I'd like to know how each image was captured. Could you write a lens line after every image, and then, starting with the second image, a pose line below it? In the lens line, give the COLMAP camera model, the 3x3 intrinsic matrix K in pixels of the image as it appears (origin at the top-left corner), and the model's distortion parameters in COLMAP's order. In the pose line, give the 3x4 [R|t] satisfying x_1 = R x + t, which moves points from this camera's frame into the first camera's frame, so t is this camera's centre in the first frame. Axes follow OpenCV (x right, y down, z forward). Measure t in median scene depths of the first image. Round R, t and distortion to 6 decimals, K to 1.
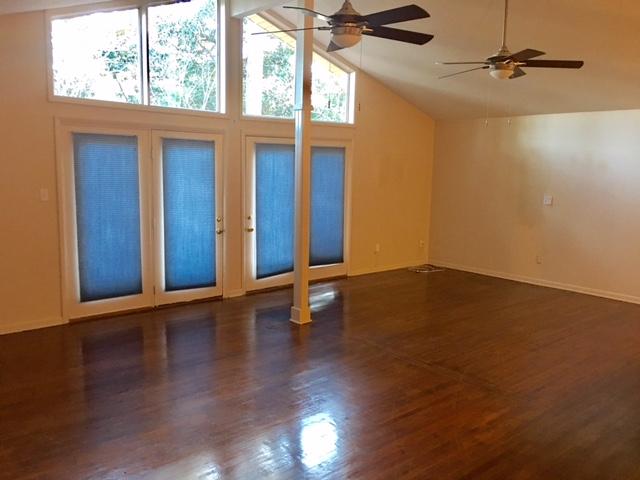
lens RADIAL K [[544.4, 0, 320.0], [0, 544.4, 240.0], [0, 0, 1]] dist [0.065403, -0.011382]
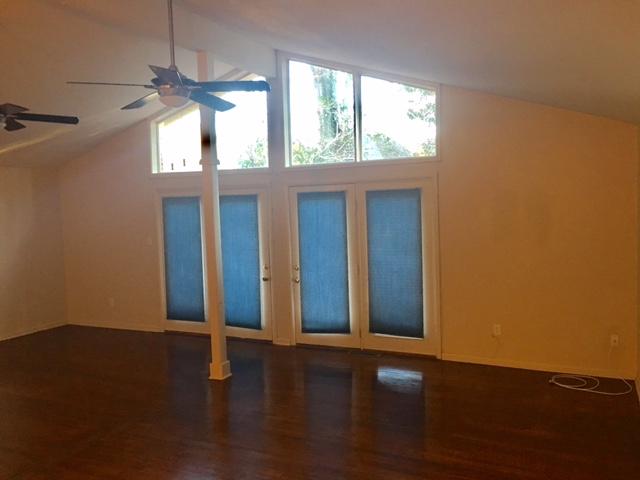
lens RADIAL K [[544.4, 0, 320.0], [0, 544.4, 240.0], [0, 0, 1]] dist [0.065403, -0.011382]
pose [[0.404678, 0.015882, -0.914321, 0.800686], [-0.099603, 0.994666, -0.026806, -0.070259], [0.909019, 0.101917, 0.404101, 0.641670]]
